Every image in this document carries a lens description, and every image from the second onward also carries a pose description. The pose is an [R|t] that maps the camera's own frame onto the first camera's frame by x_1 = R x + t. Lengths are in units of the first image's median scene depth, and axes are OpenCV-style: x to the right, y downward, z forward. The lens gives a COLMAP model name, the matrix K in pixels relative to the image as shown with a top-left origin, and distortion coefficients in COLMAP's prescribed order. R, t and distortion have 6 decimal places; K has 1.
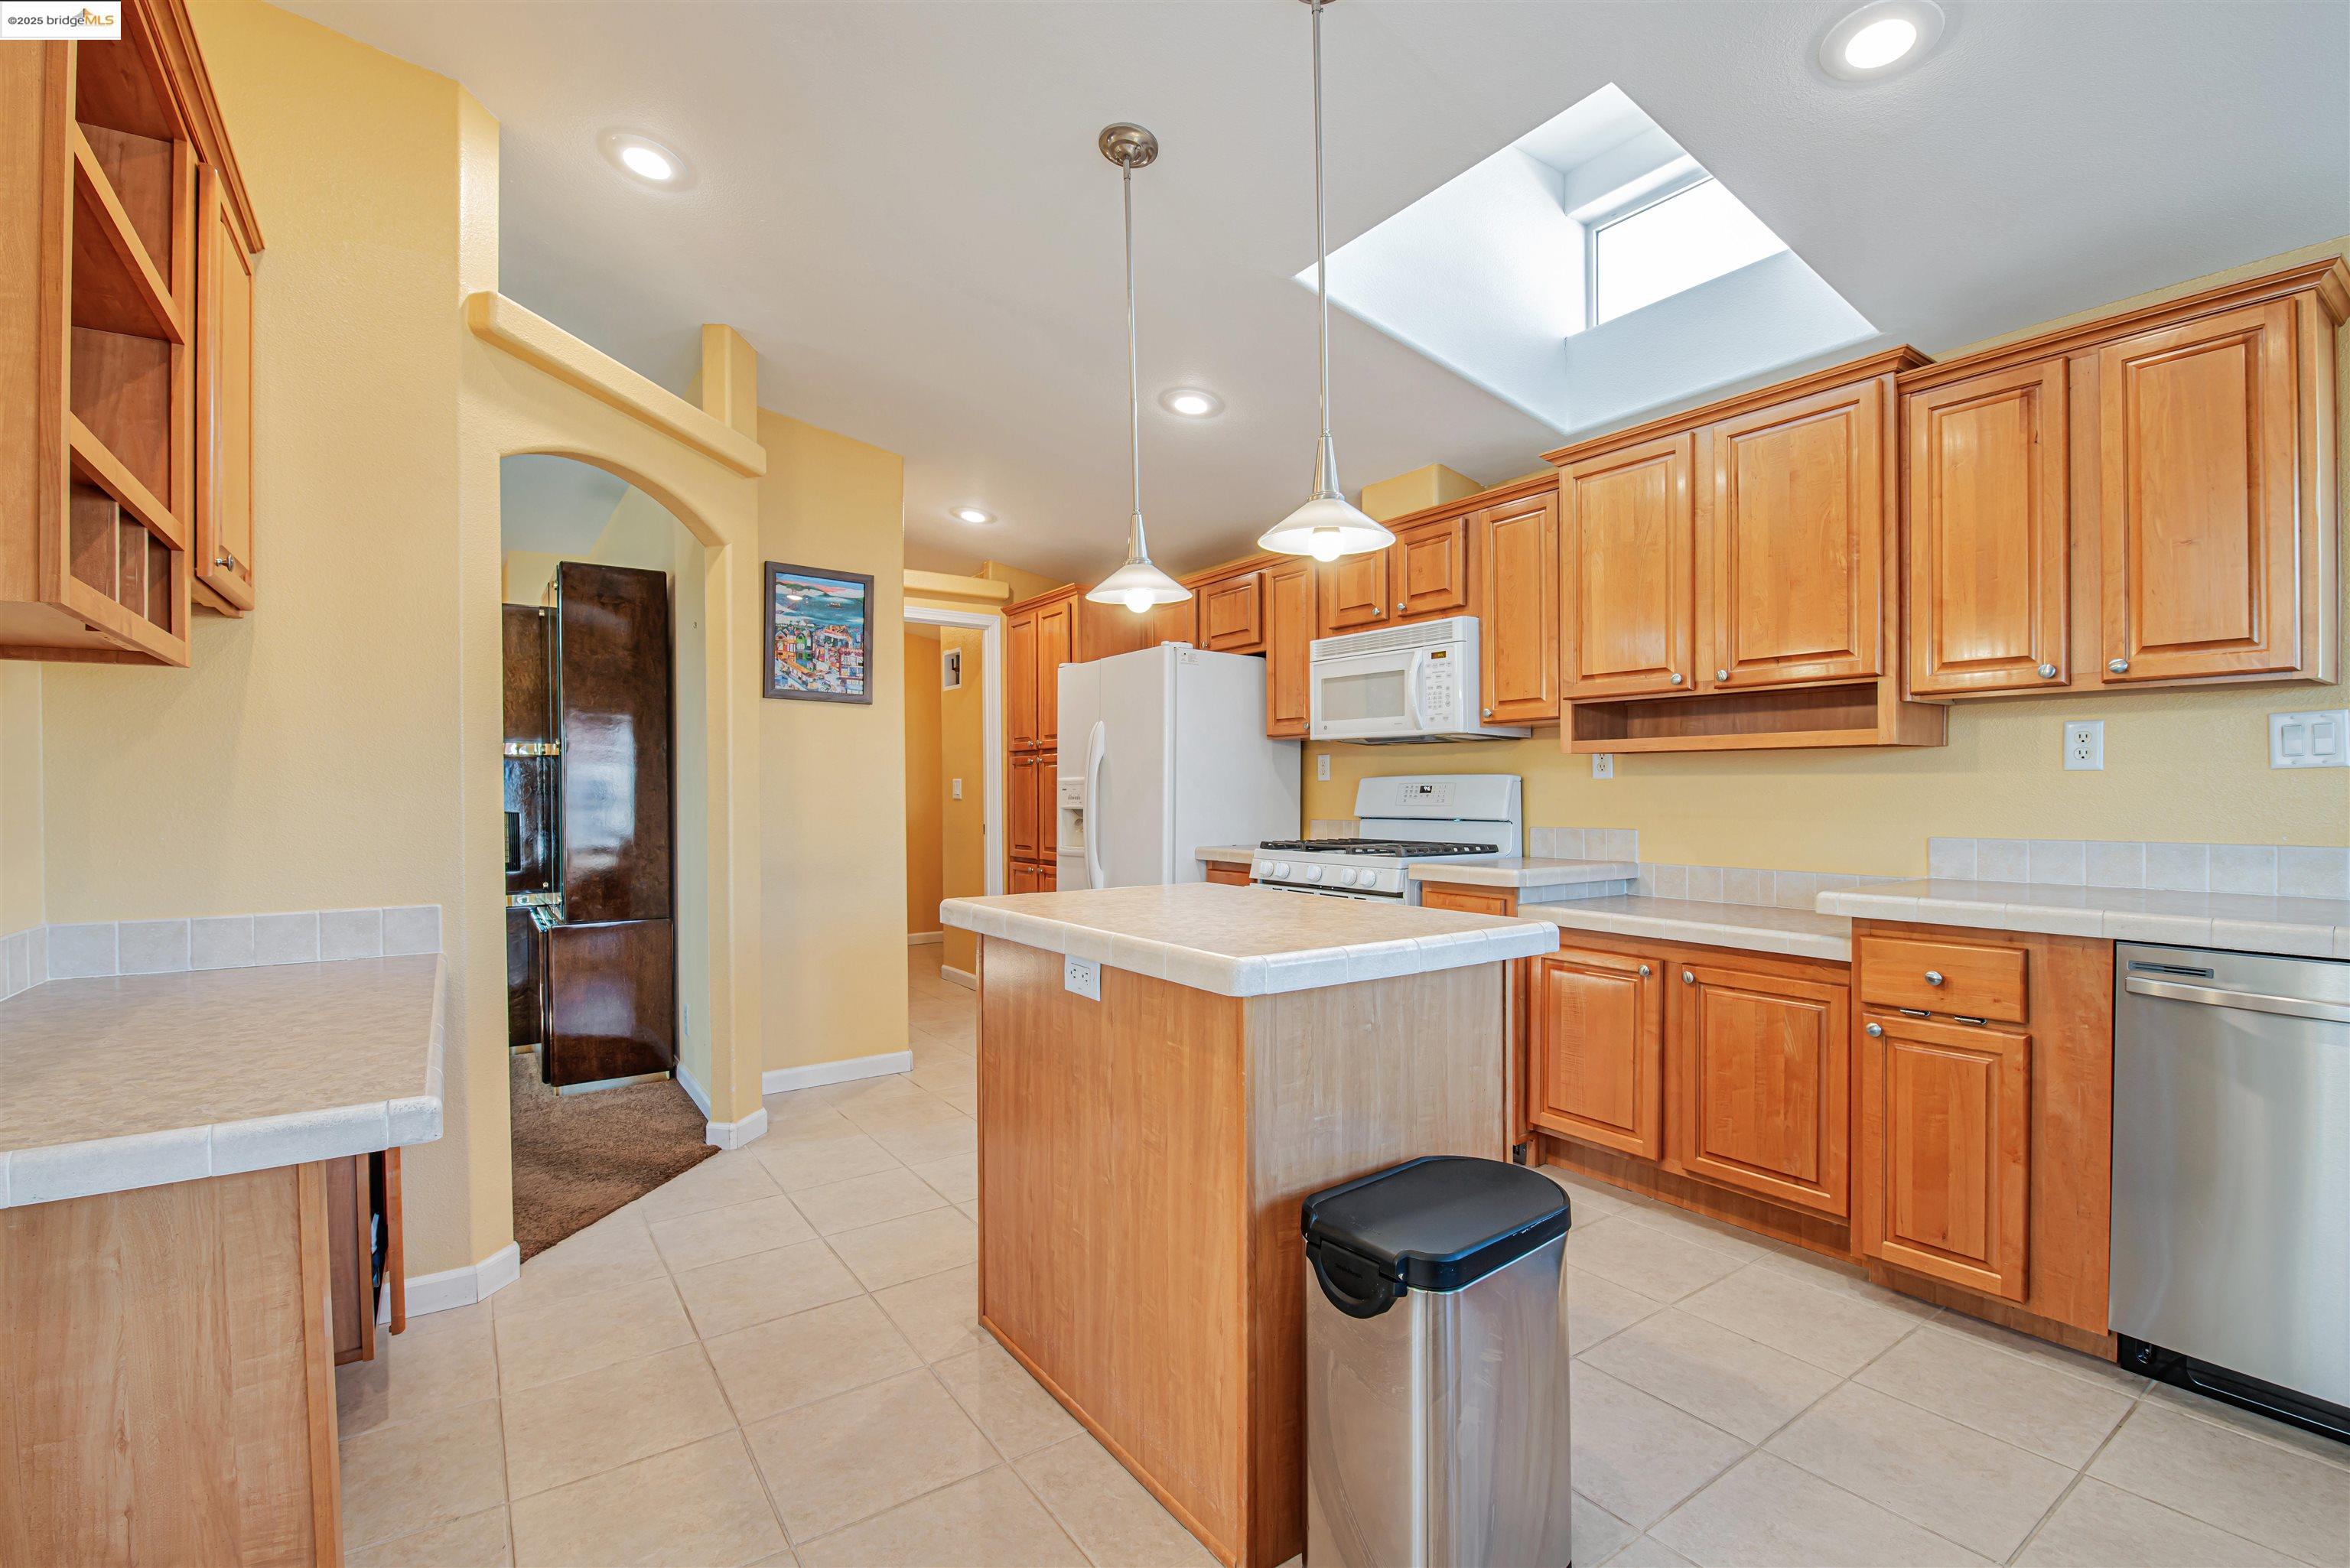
lens RADIAL K [[1023.2, 0, 1165.1], [0, 1023.2, 797.5], [0, 0, 1]] dist [-0.009073, -0.006515]
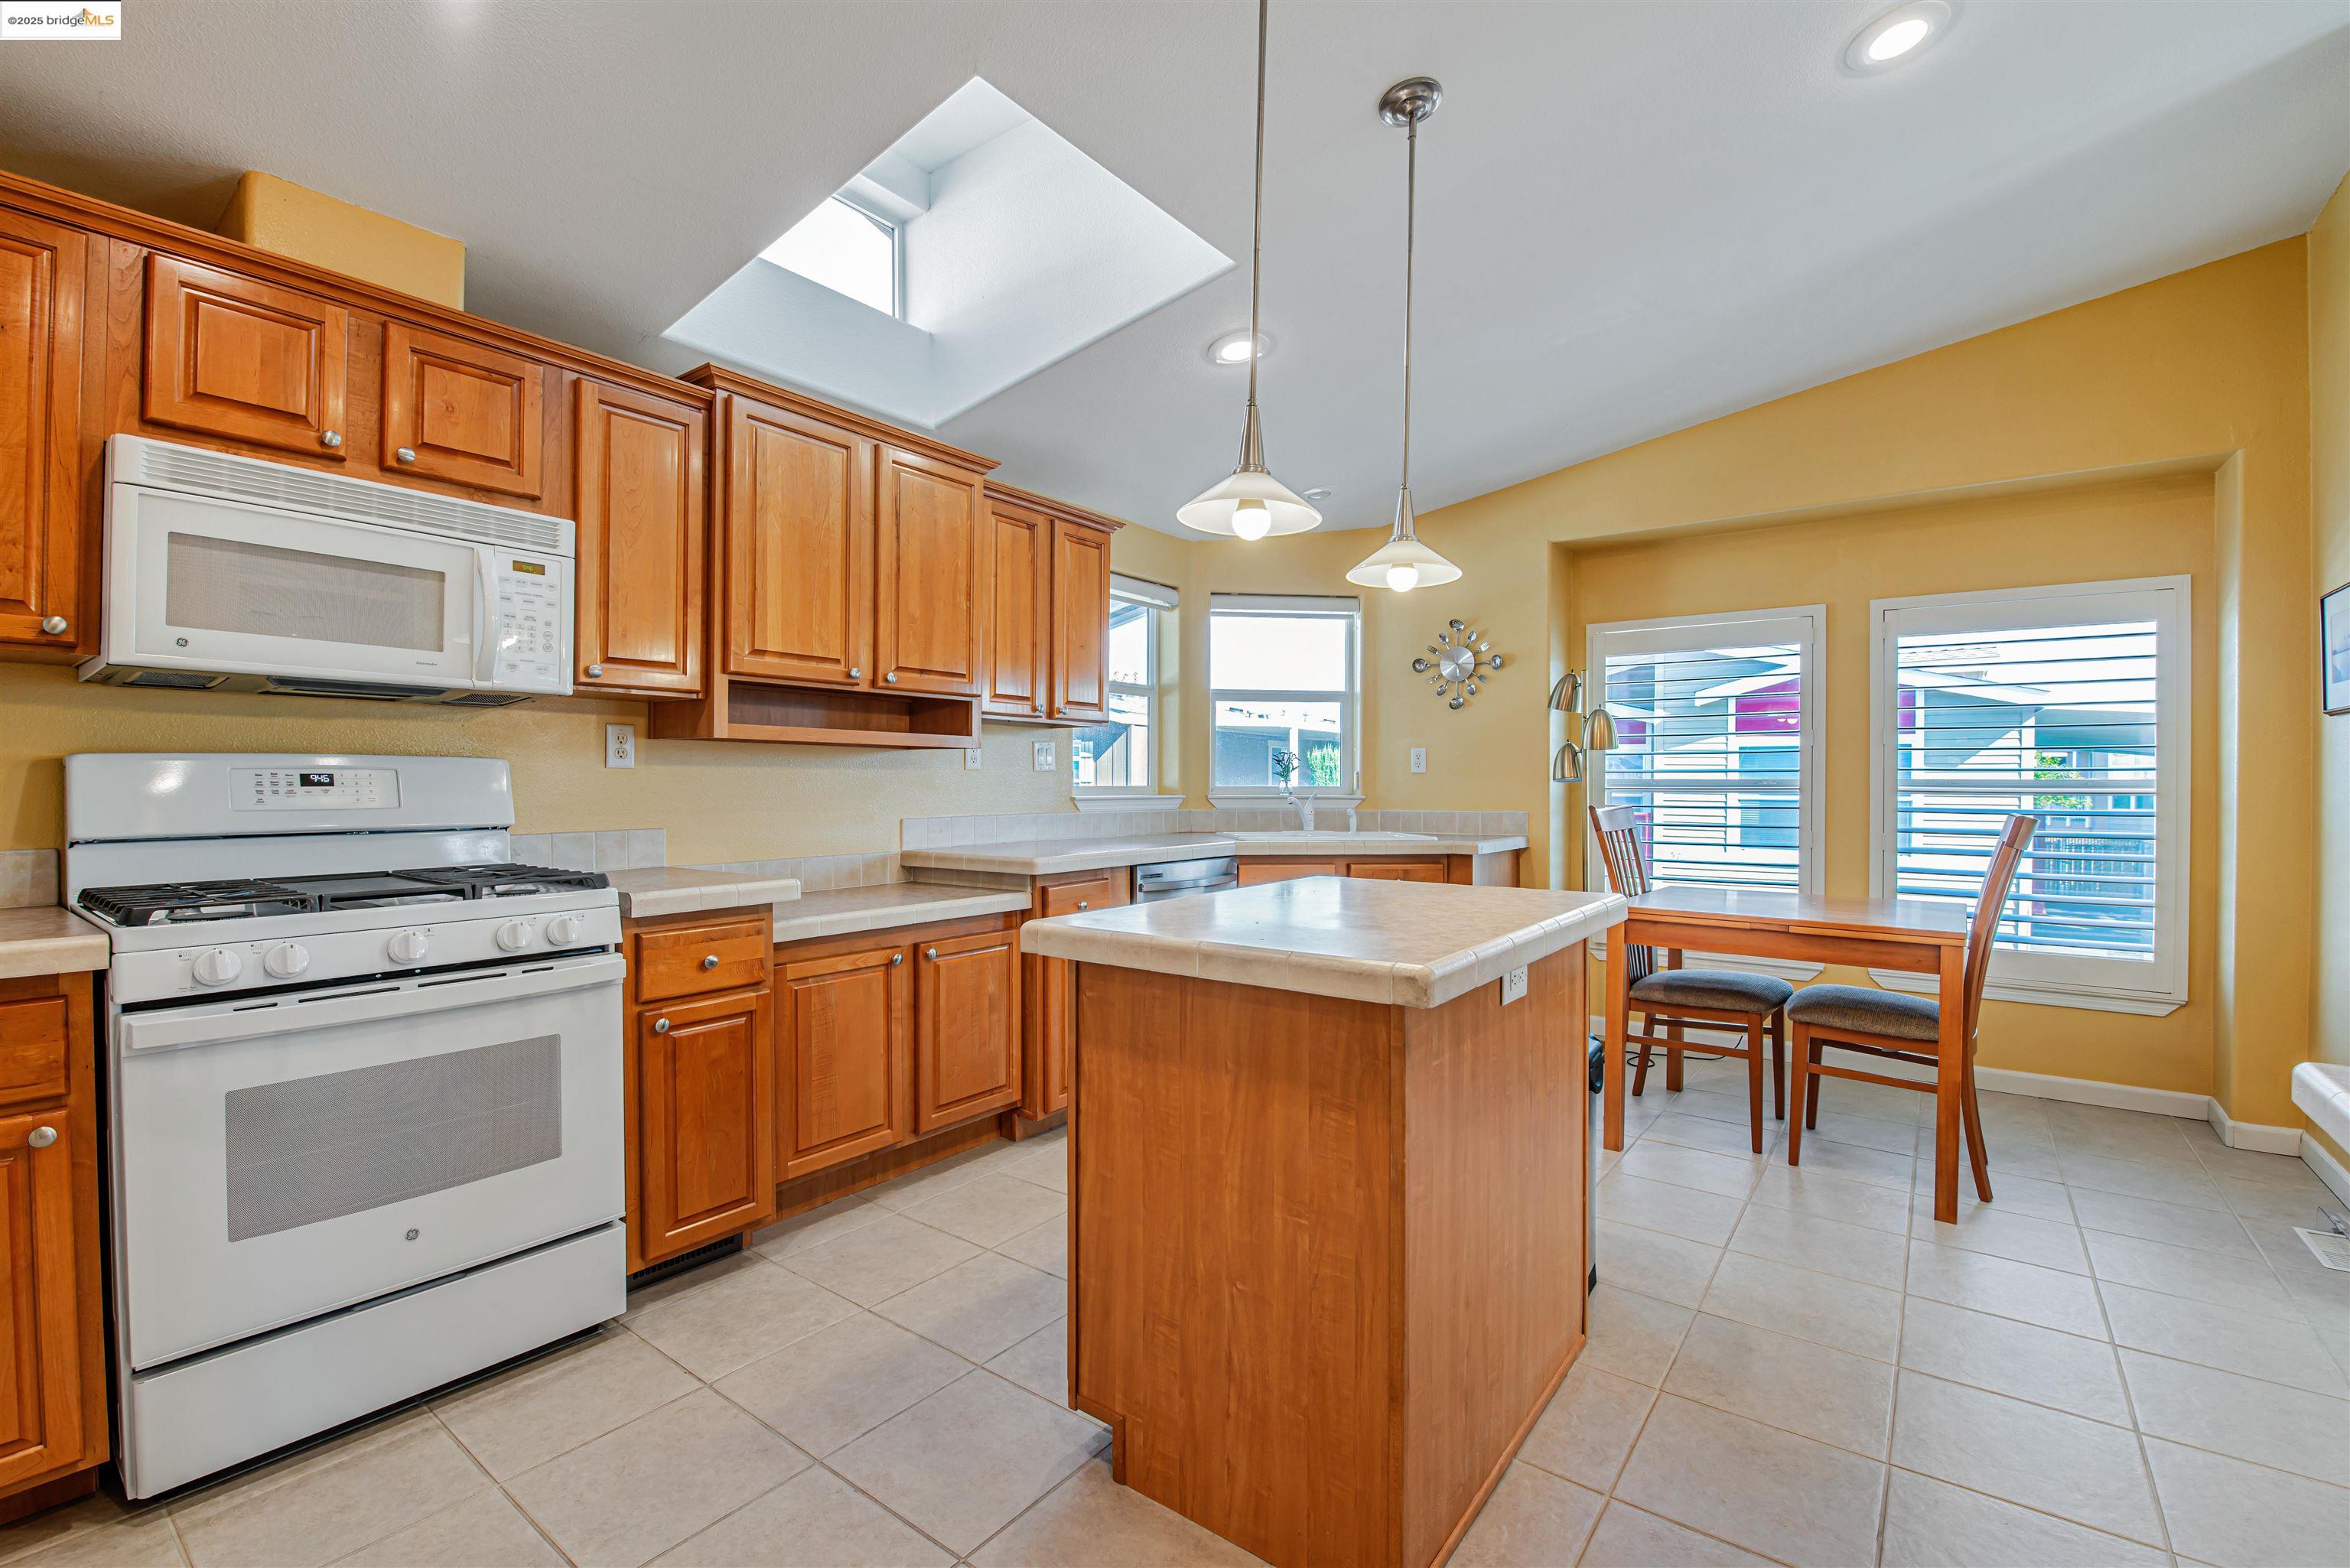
lens RADIAL K [[1023.2, 0, 1159.5], [0, 1023.2, 784.2], [0, 0, 1]] dist [-0.009073, -0.006515]
pose [[-0.303962, -0.001164, 0.952683, -0.461953], [0.004350, 0.999987, 0.002610, -0.005557], [-0.952674, 0.004937, -0.303953, 0.839183]]
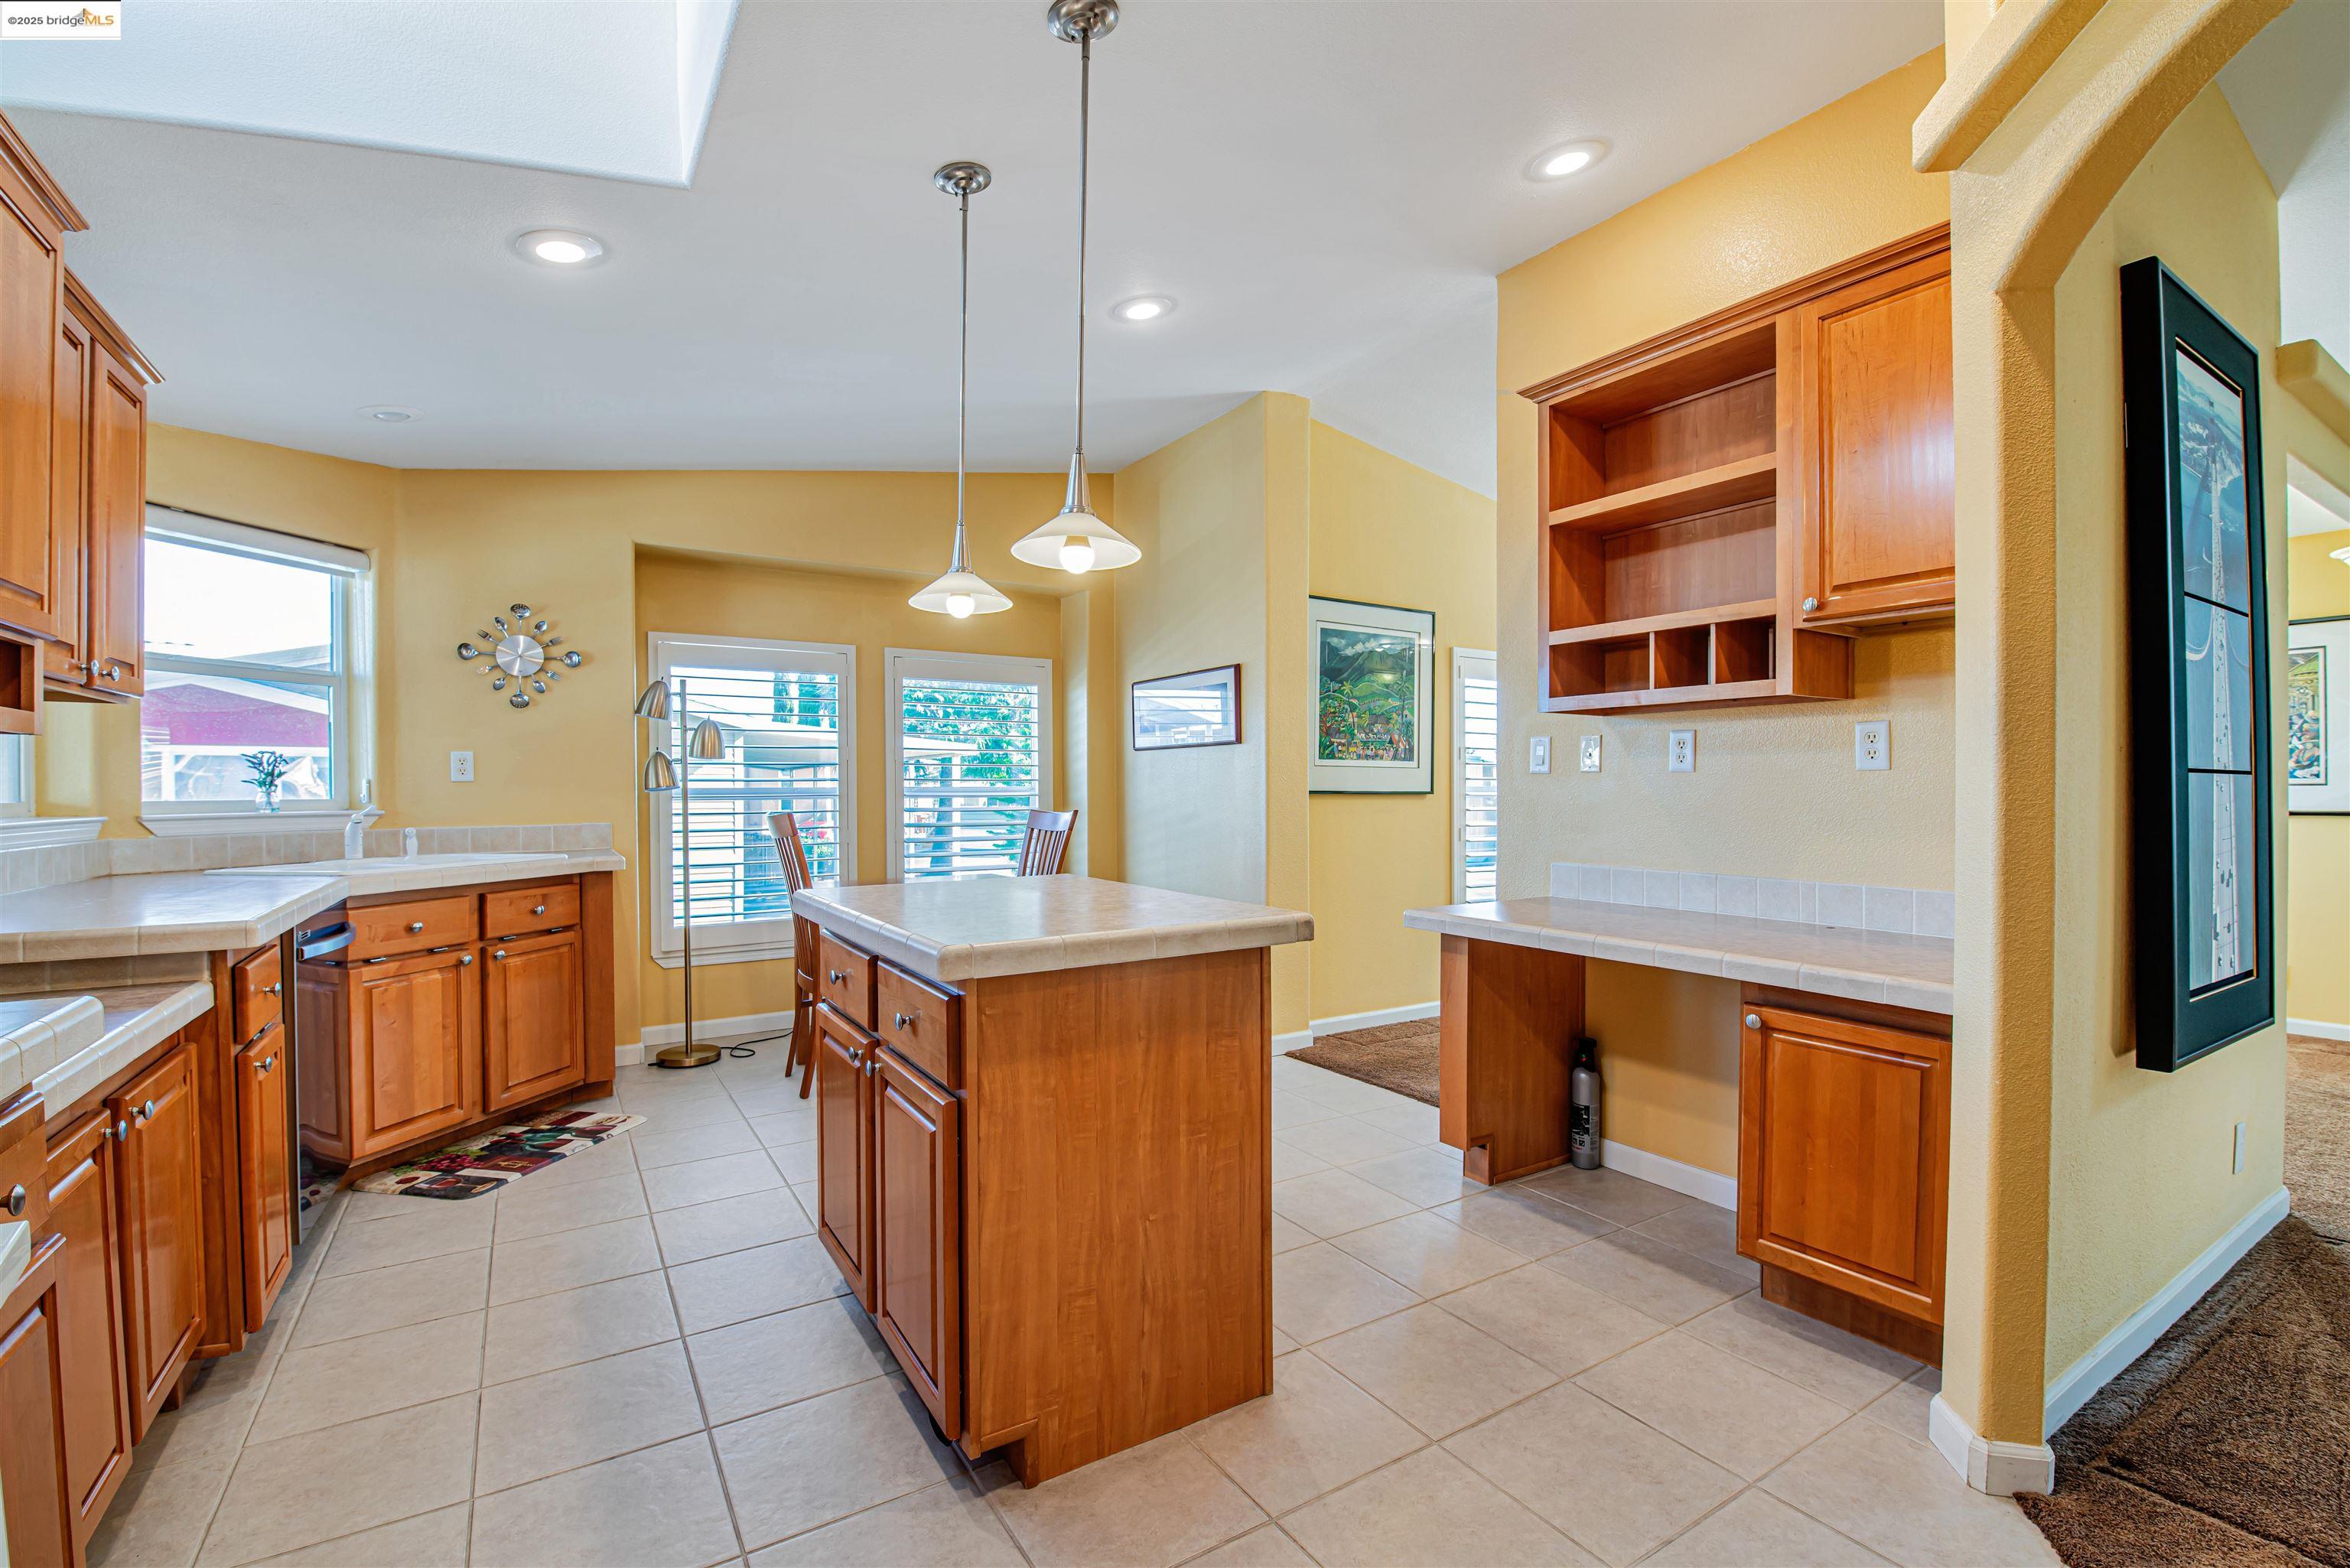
lens RADIAL K [[1023.2, 0, 1172.2], [0, 1023.2, 798.0], [0, 0, 1]] dist [-0.009073, -0.006515]
pose [[-0.998892, 0.007336, 0.046488, -0.089210], [0.008058, 0.999849, 0.015369, -0.008668], [-0.046368, 0.015727, -0.998801, 1.187926]]
